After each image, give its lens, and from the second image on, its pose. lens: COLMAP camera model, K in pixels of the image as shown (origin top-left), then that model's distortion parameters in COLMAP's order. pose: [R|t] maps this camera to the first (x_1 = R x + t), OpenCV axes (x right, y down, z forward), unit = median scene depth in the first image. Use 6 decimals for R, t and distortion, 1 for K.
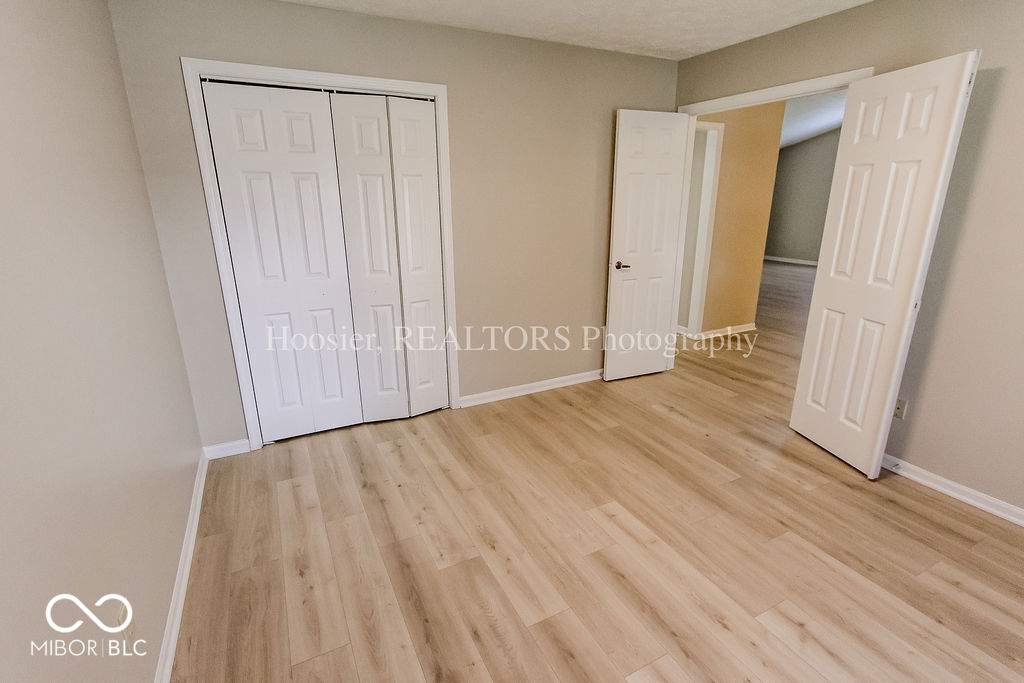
lens RADIAL K [[487.2, 0, 512.0], [0, 487.2, 341.5], [0, 0, 1]] dist [0.000399, 0.000146]
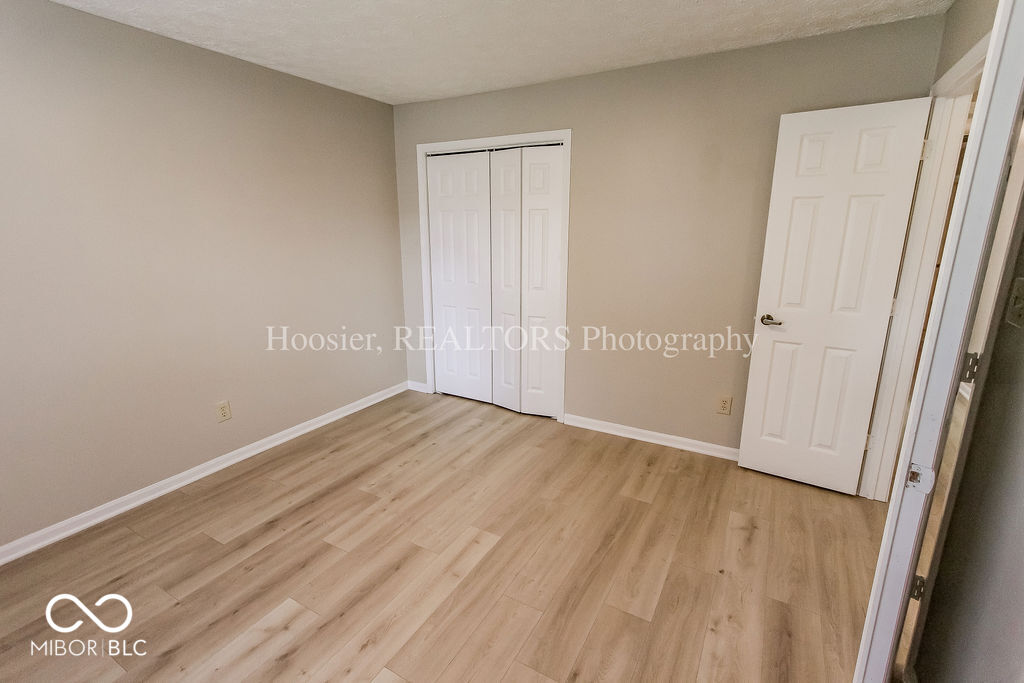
lens RADIAL K [[468.3, 0, 512.0], [0, 468.3, 341.5], [0, 0, 1]] dist [-0.000300, 0.000189]
pose [[0.544484, 0.202736, -0.813901, 0.785603], [-0.243522, 0.966762, 0.077900, -0.110736], [0.802642, 0.155788, 0.575757, 0.364164]]
